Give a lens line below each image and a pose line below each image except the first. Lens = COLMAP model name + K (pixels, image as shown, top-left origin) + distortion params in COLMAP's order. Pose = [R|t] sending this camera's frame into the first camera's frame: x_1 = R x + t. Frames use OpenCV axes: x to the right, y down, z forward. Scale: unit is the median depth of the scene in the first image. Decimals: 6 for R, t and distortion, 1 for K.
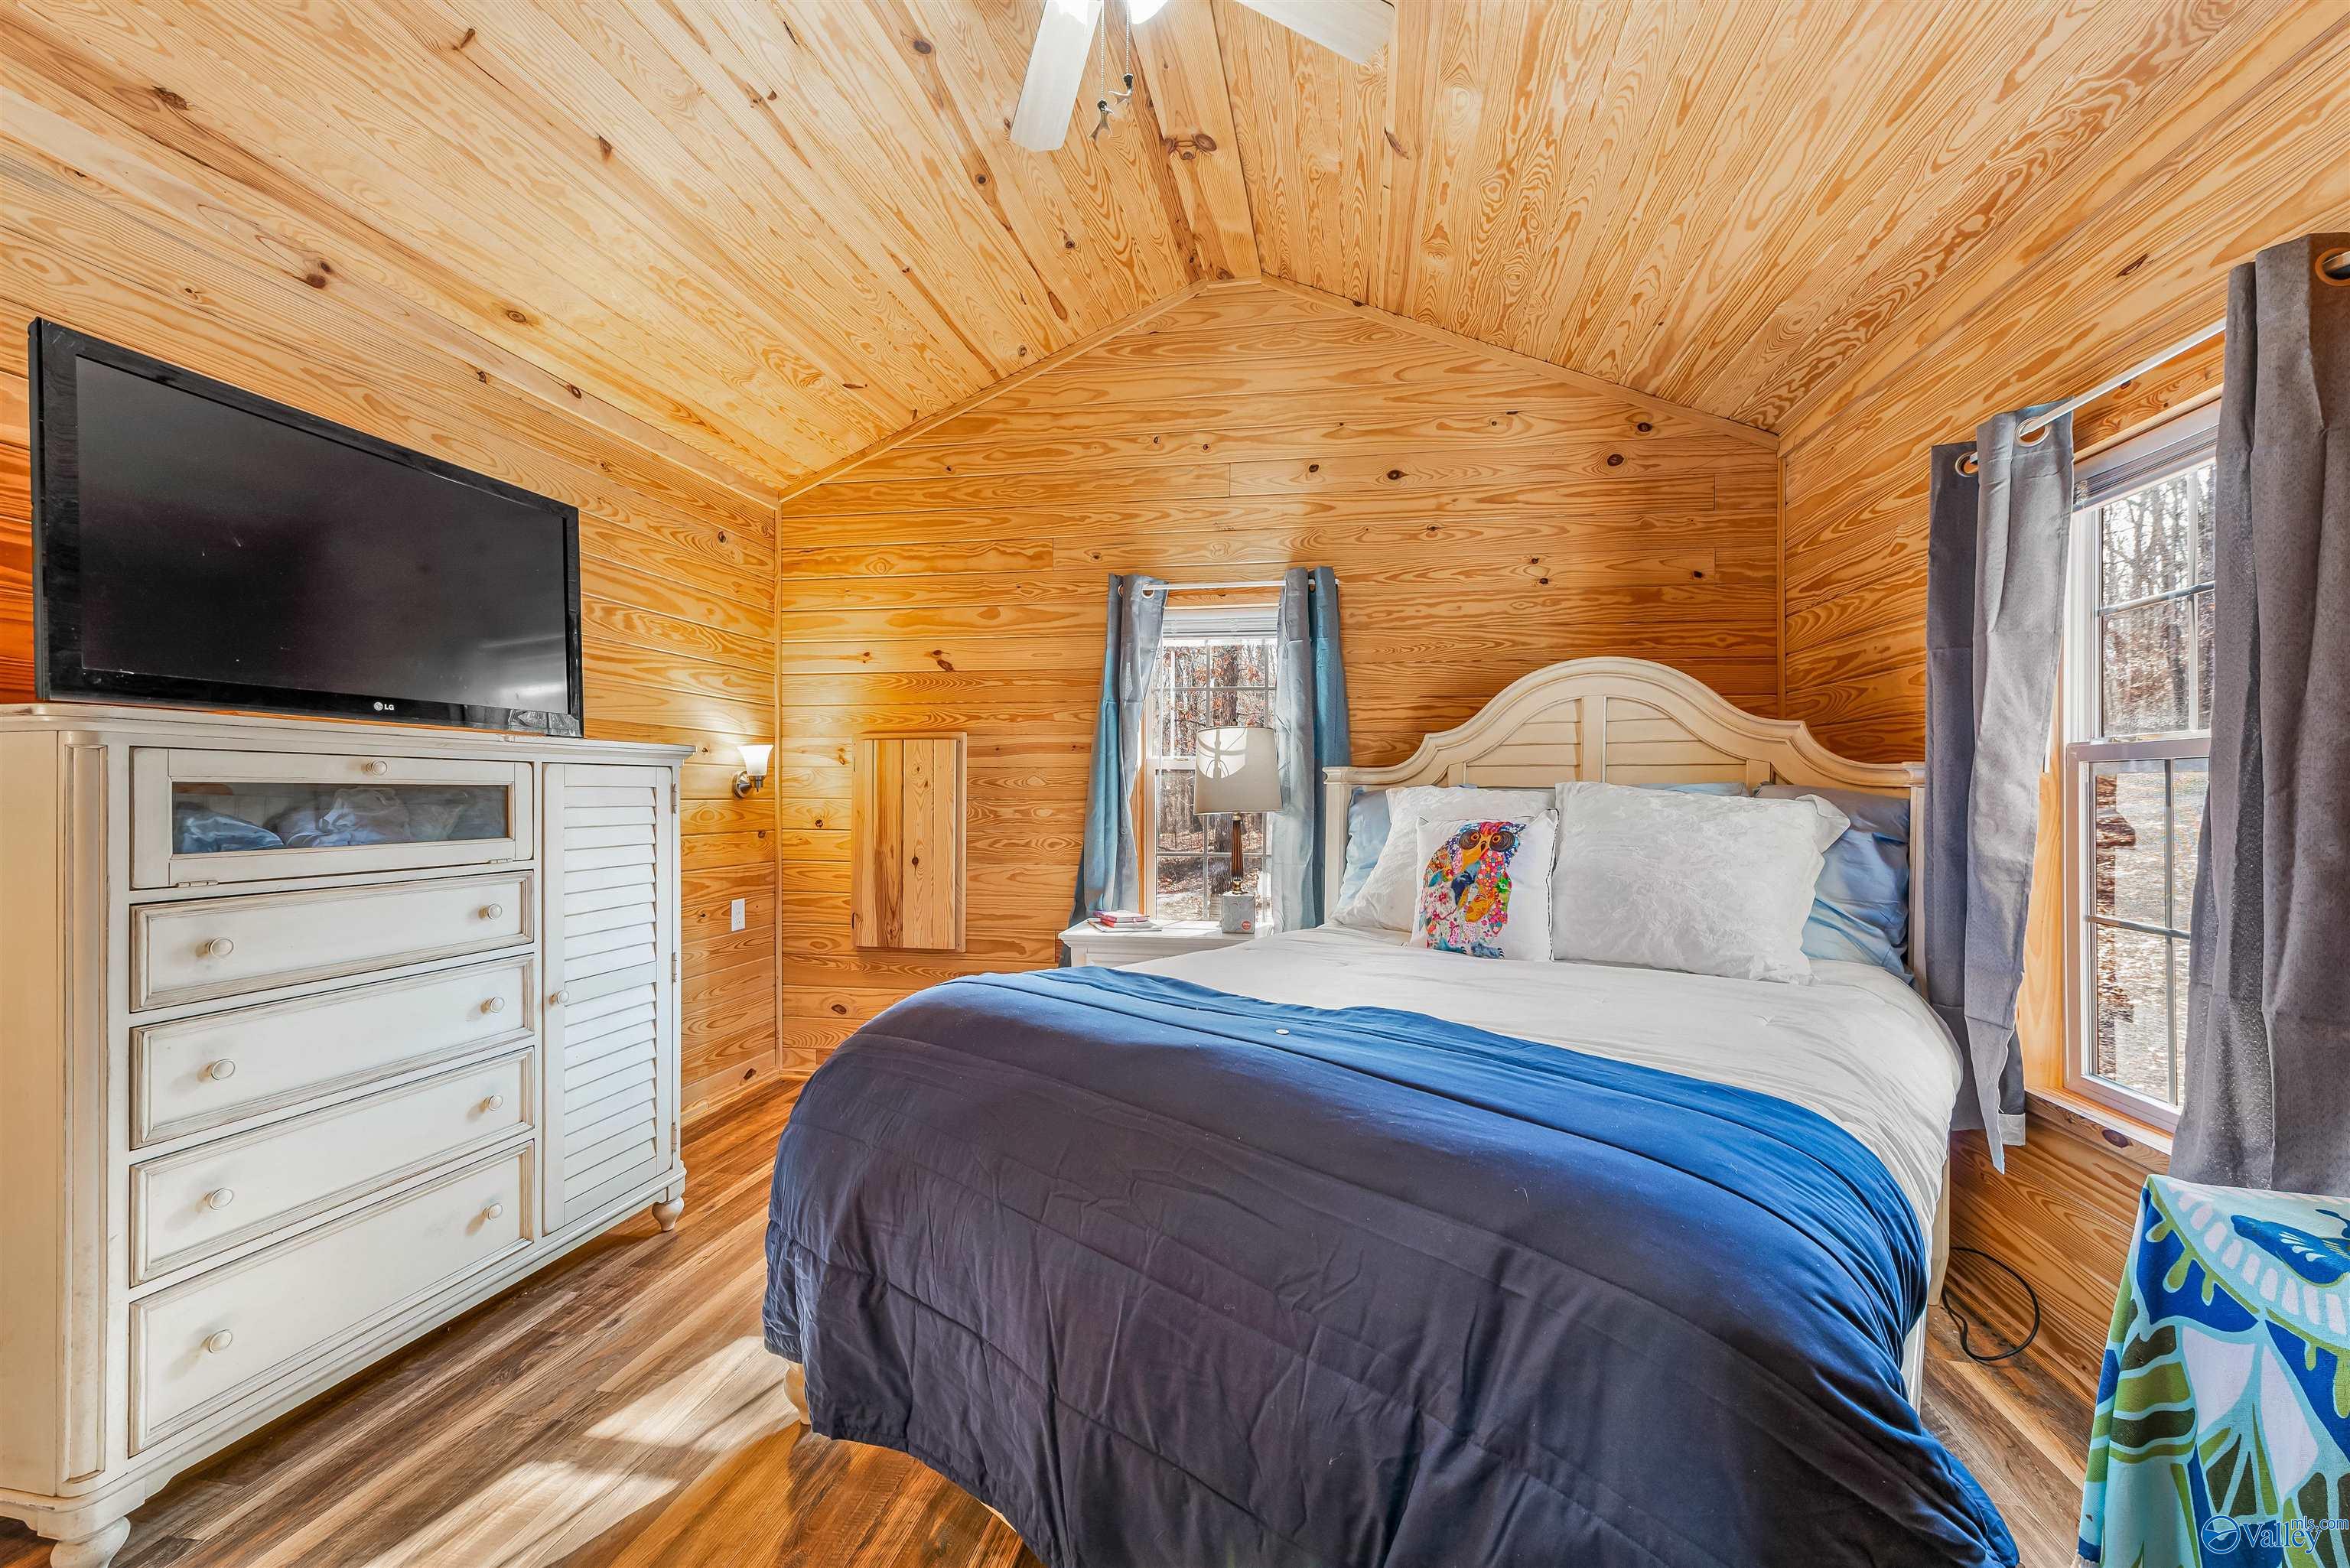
lens RADIAL K [[912.1, 0, 1209.2], [0, 912.1, 786.8], [0, 0, 1]] dist [0.002277, -0.001621]
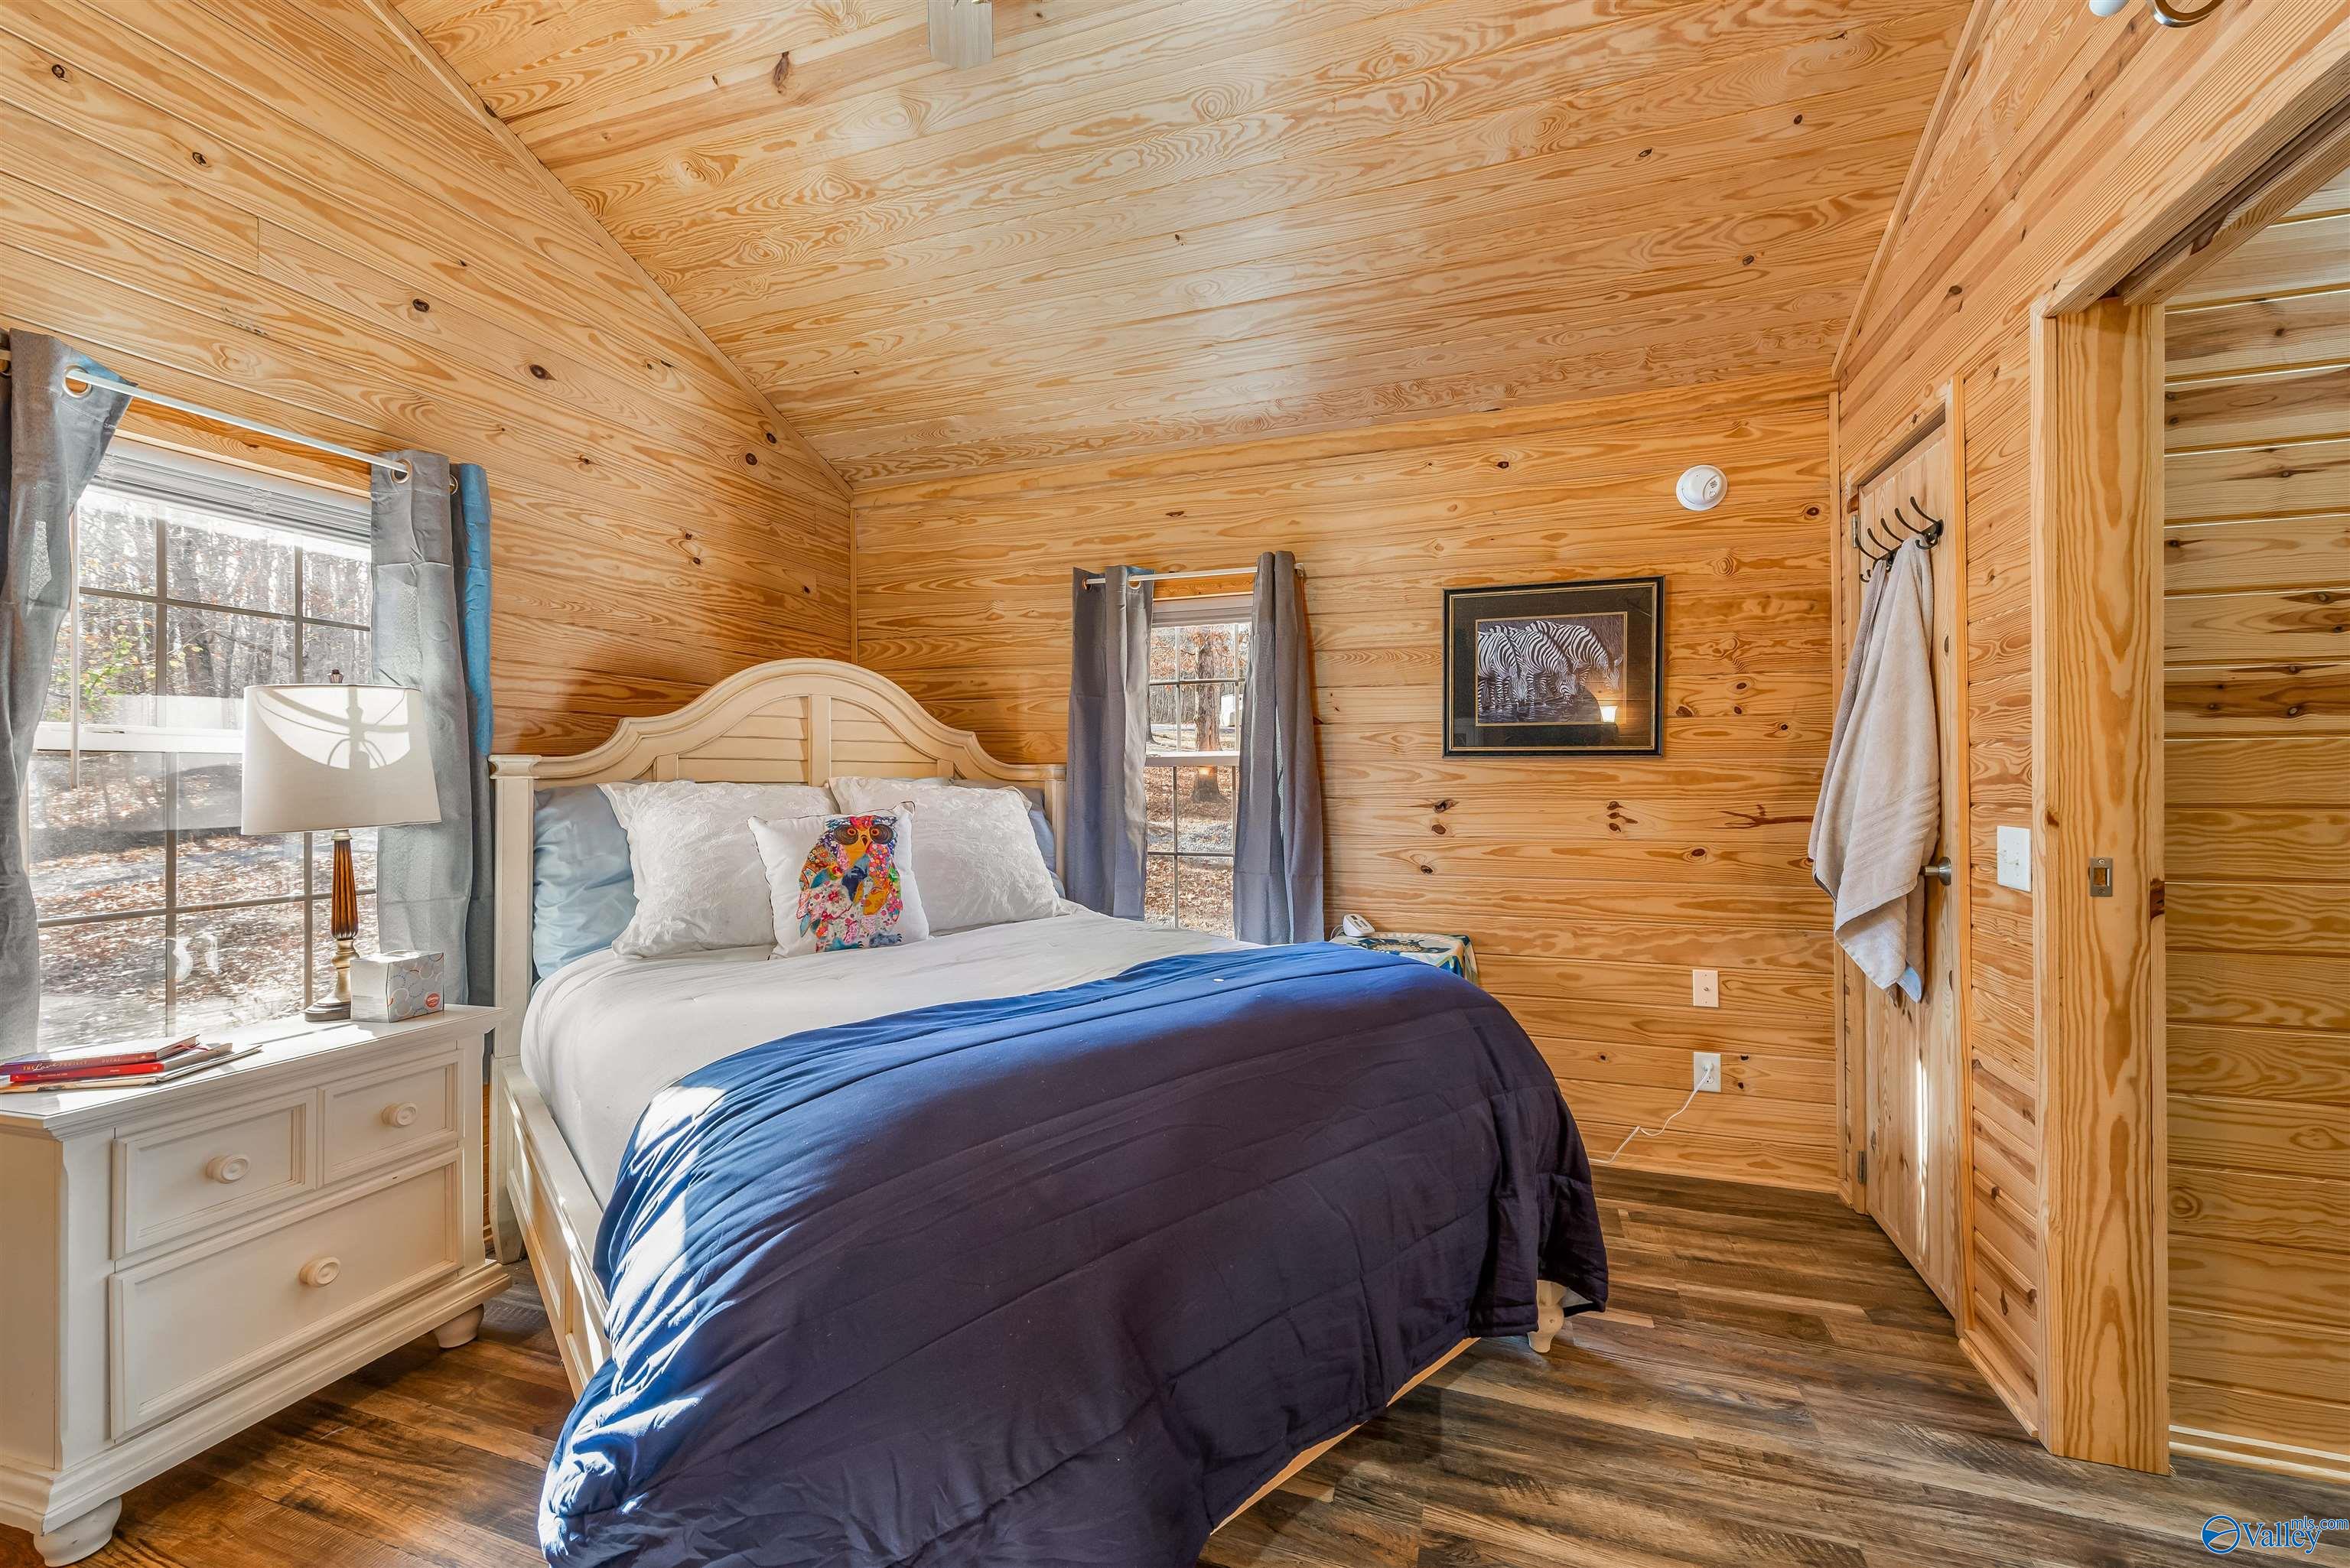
lens RADIAL K [[912.1, 0, 1217.4], [0, 912.1, 777.4], [0, 0, 1]] dist [0.002277, -0.001621]
pose [[0.139333, 0.000099, 0.990246, -0.549939], [-0.000201, 1.000000, -0.000072, -0.004538], [-0.990246, -0.000189, 0.139333, 0.388855]]
